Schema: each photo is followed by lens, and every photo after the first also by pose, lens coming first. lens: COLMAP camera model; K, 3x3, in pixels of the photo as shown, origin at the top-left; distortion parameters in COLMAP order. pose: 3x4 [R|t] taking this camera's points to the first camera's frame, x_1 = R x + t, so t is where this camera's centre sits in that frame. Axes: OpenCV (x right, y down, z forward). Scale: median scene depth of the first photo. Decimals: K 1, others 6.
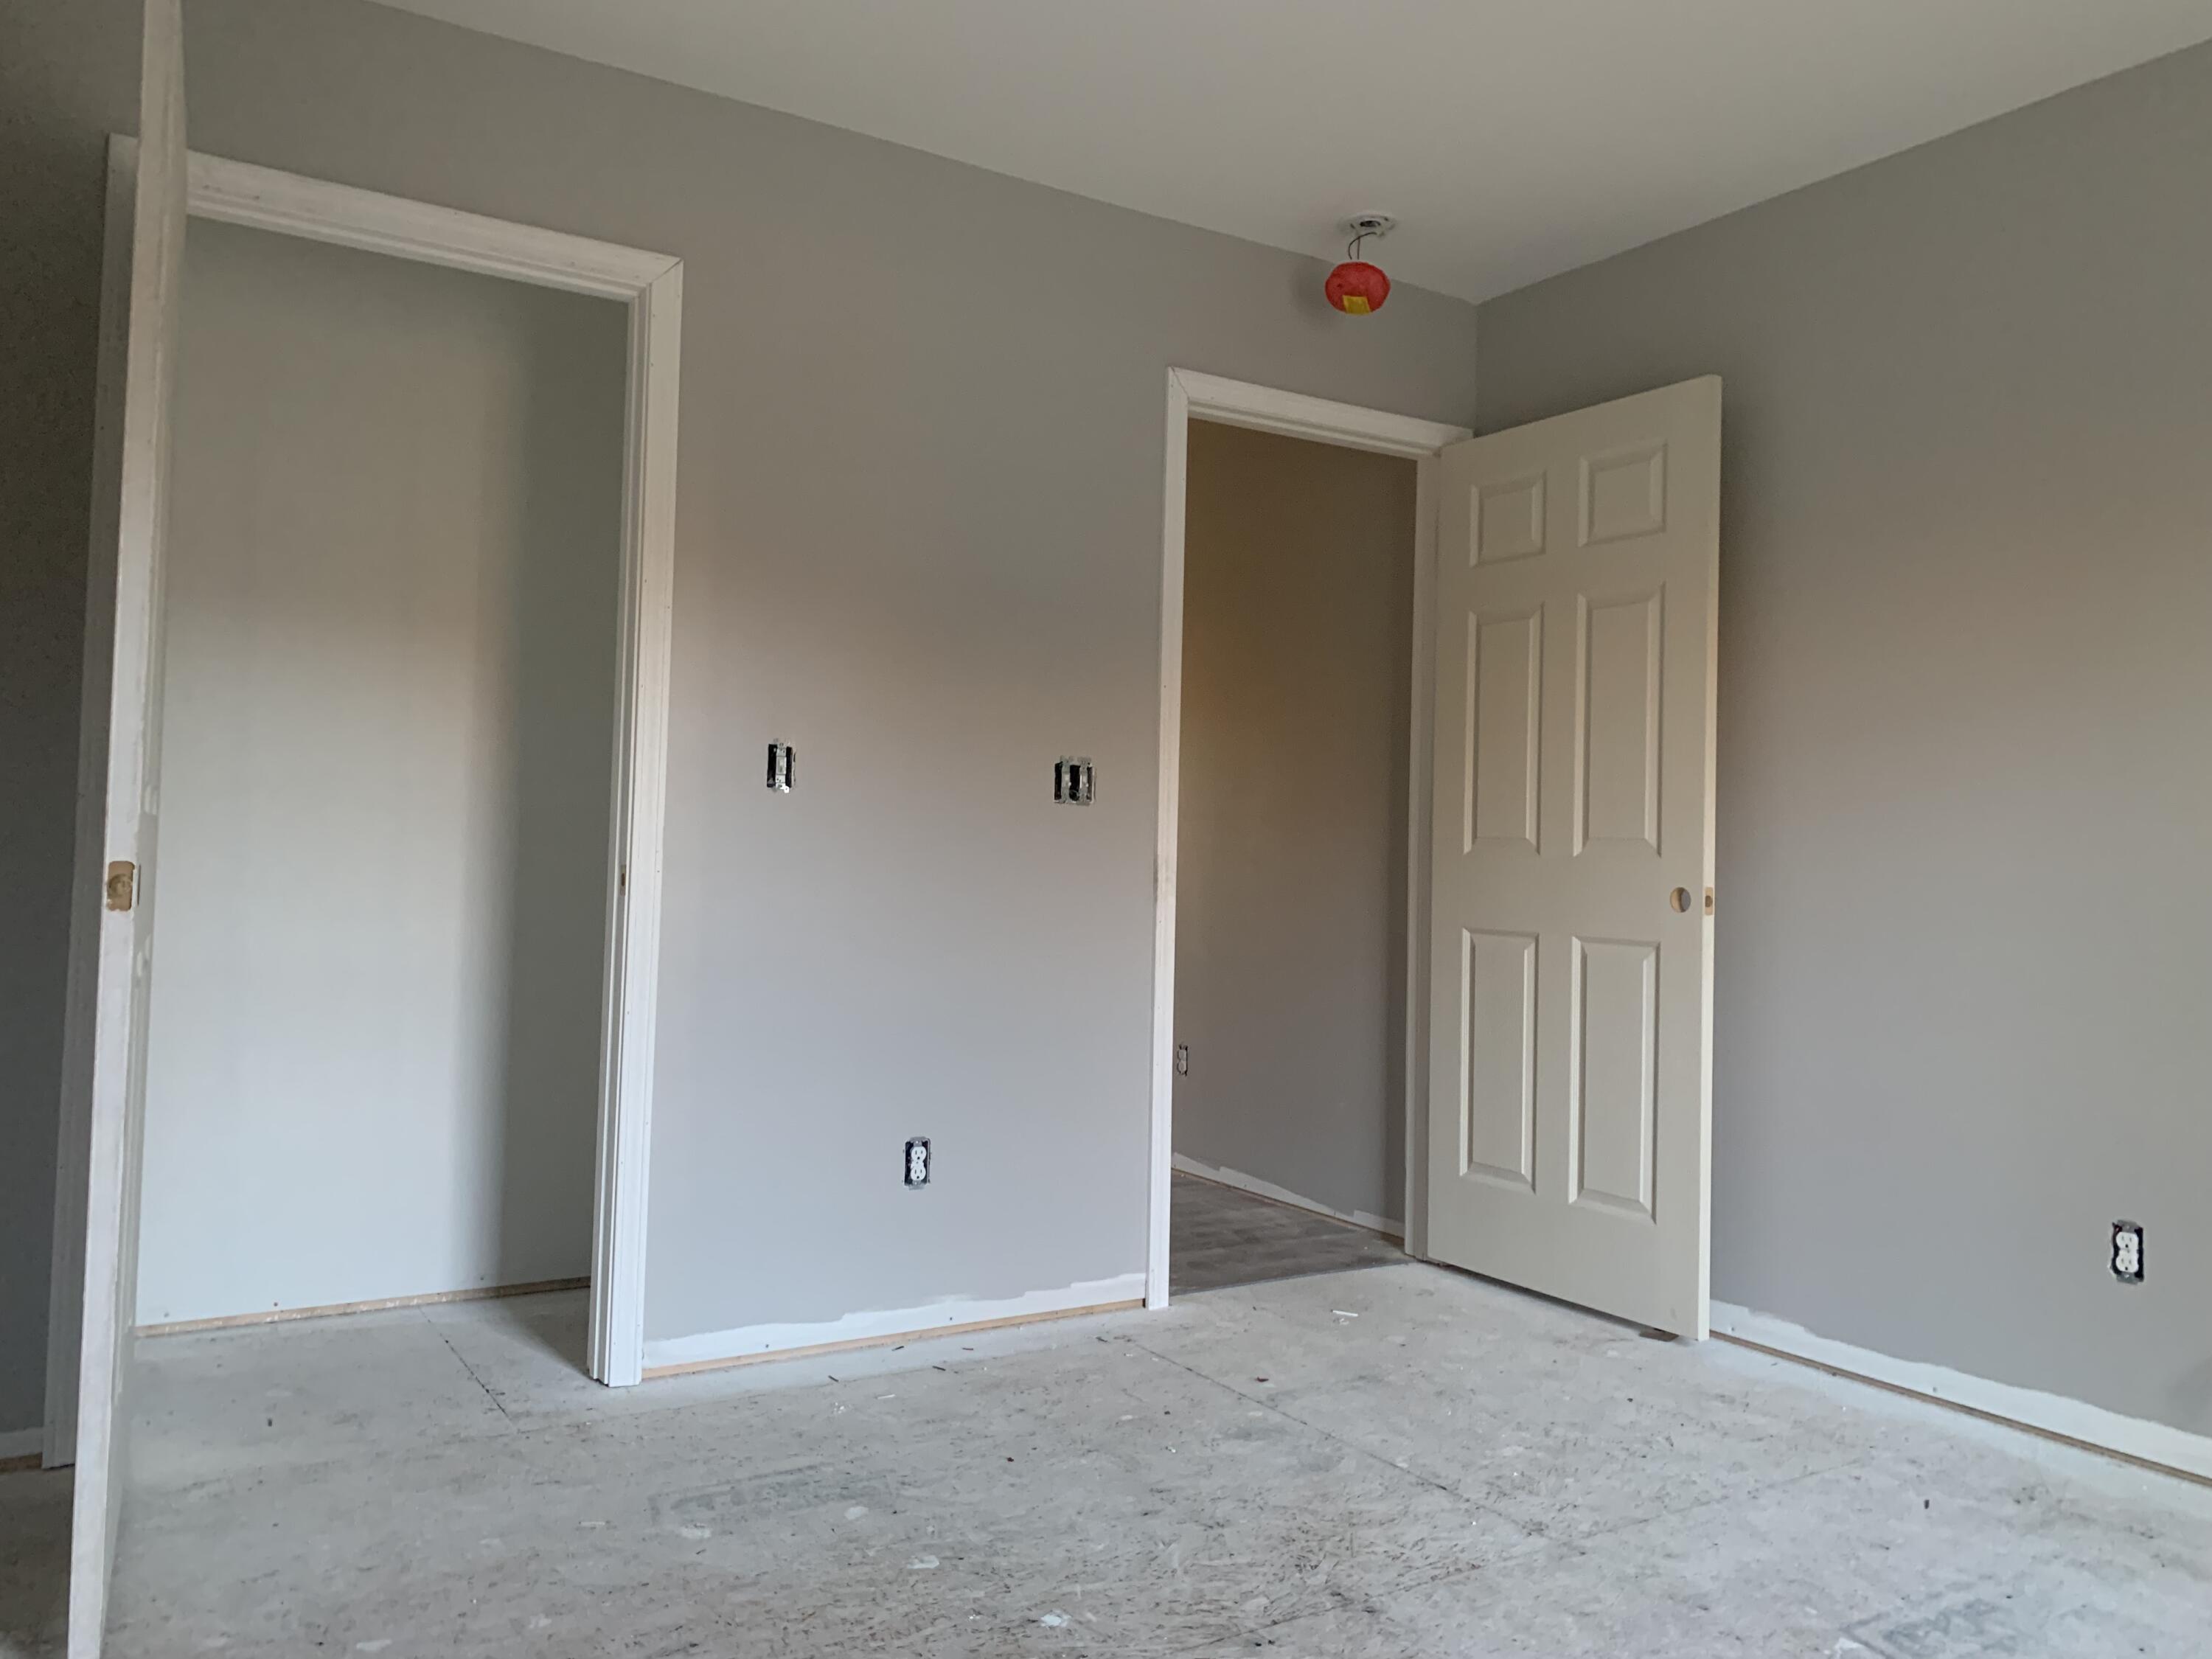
lens RADIAL K [[1696.2, 0, 1119.4], [0, 1696.2, 816.7], [0, 0, 1]] dist [0.029450, -0.027792]
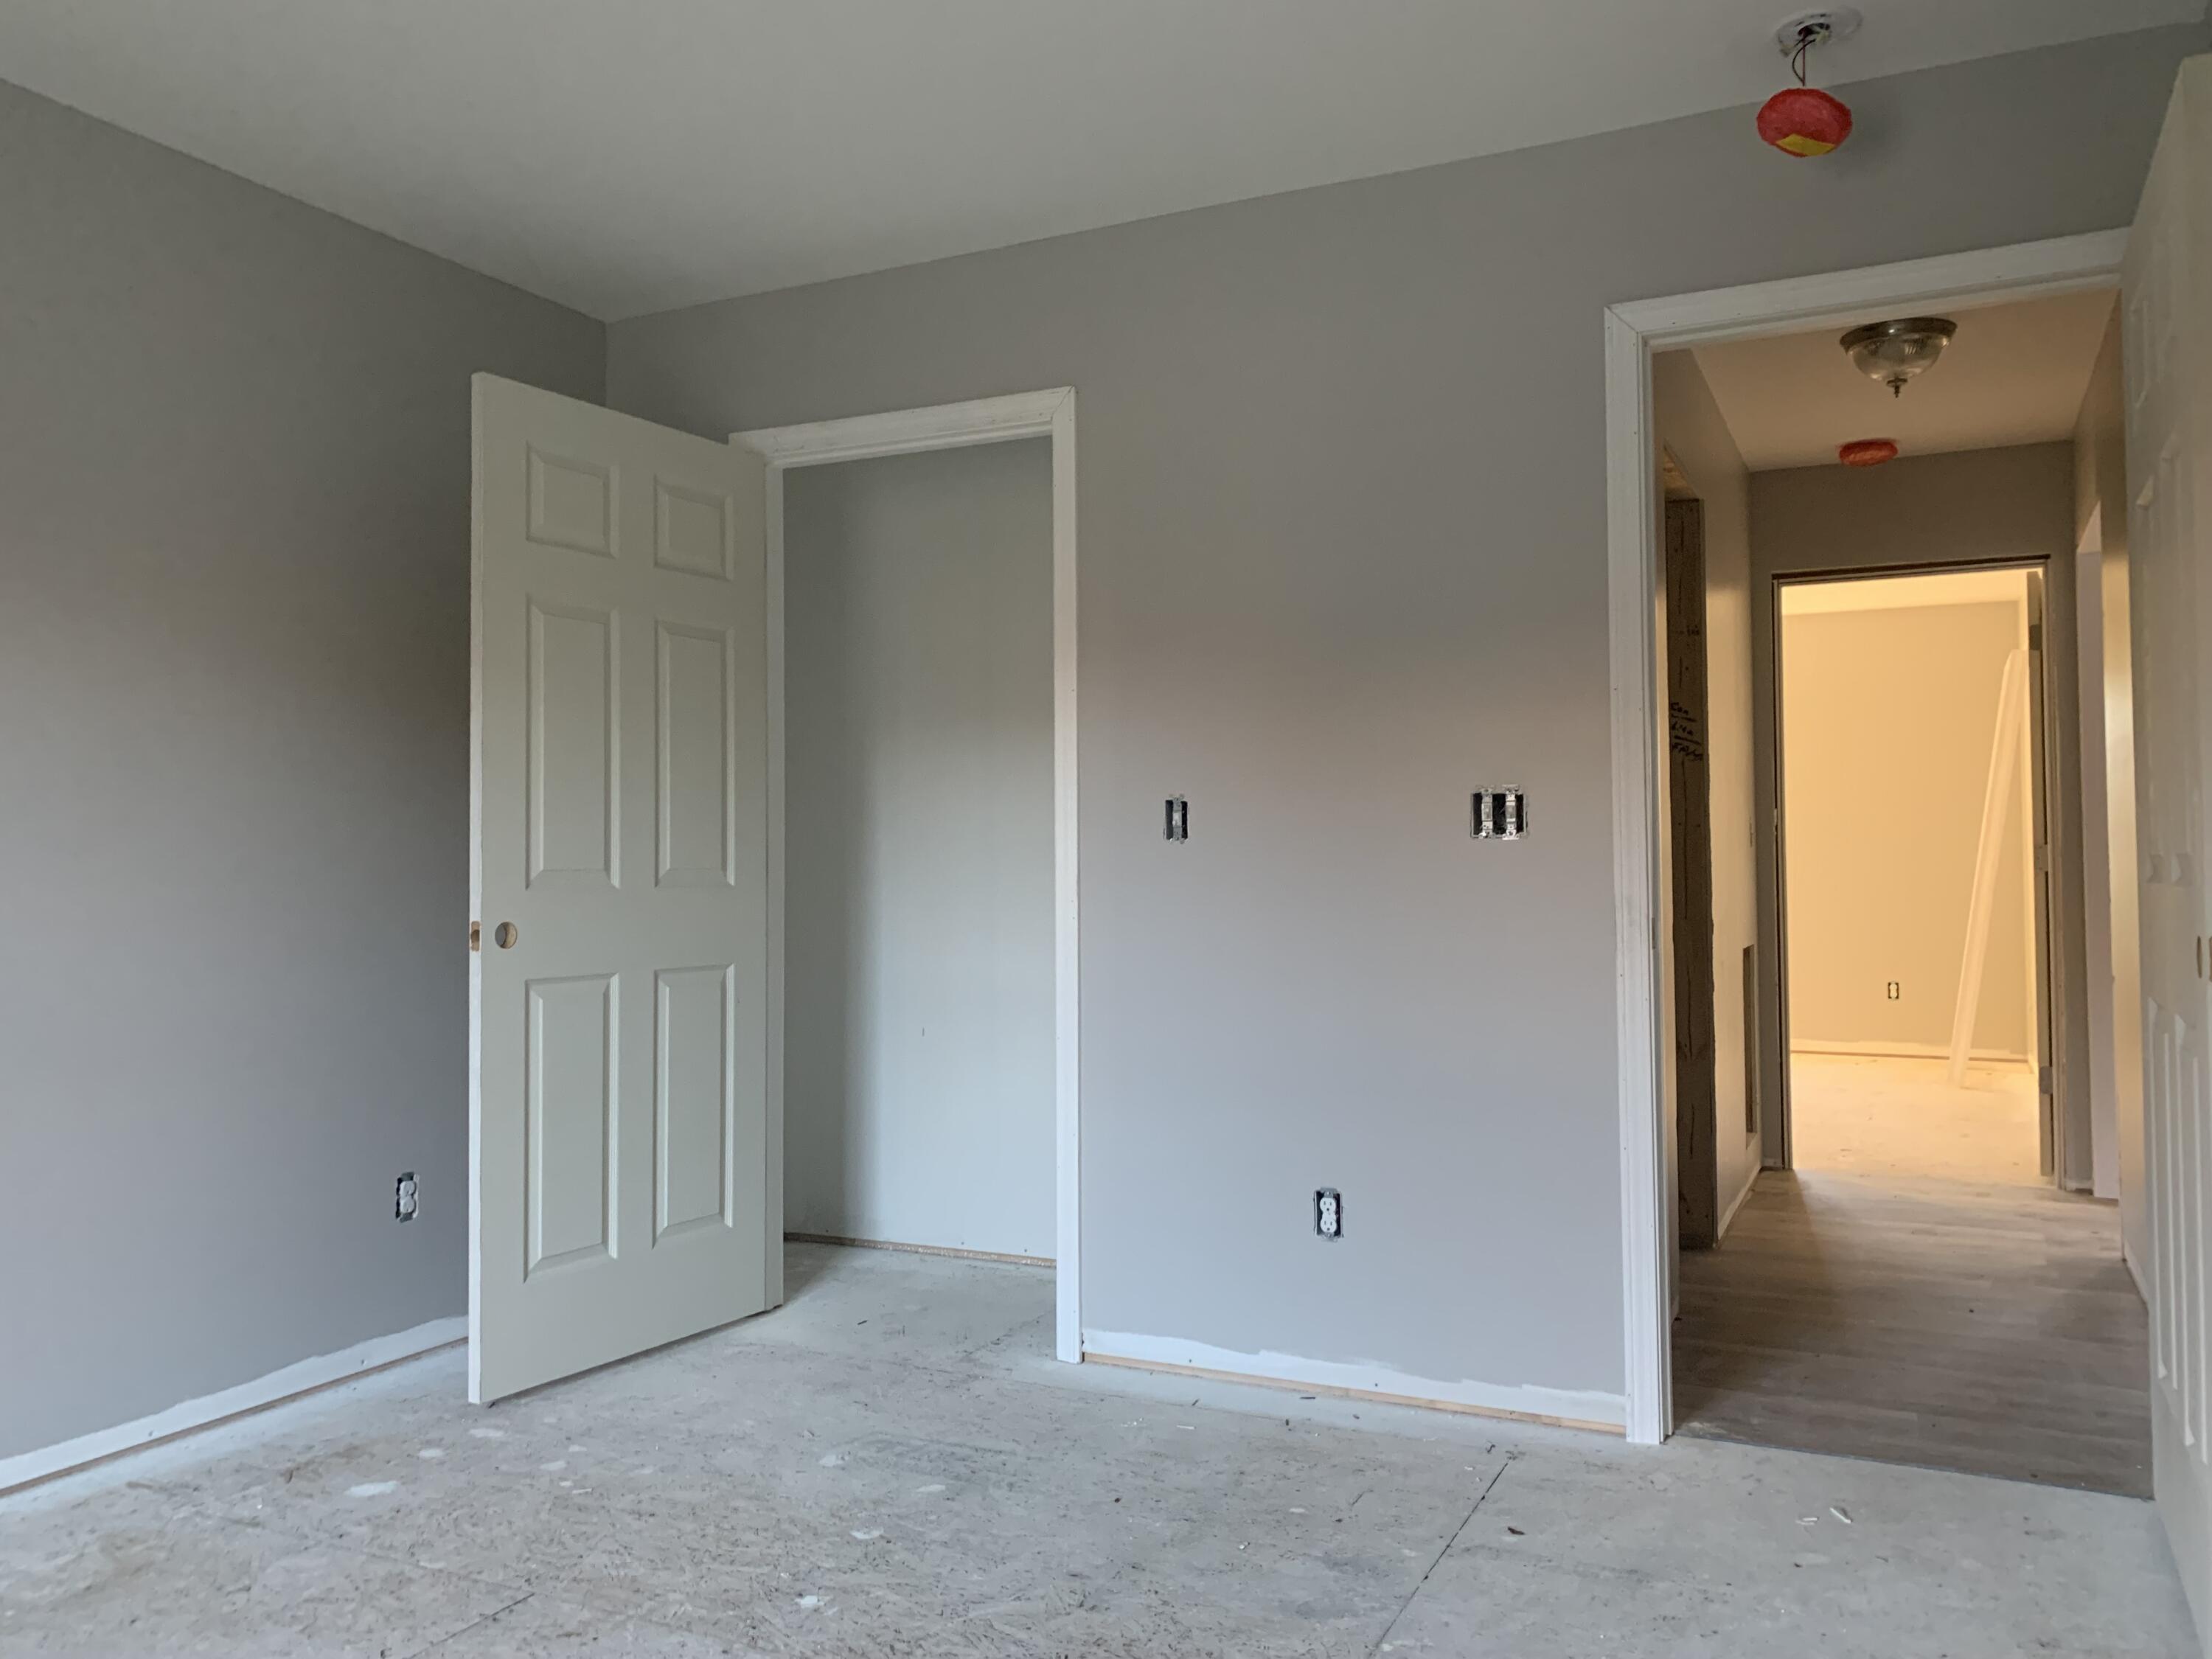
lens RADIAL K [[1696.2, 0, 1103.6], [0, 1696.2, 832.6], [0, 0, 1]] dist [0.029450, -0.027792]
pose [[0.517108, -0.051121, -0.854392, 0.772549], [0.041254, 0.998543, -0.034778, 0.015405], [0.854925, -0.017263, 0.518464, 0.449404]]
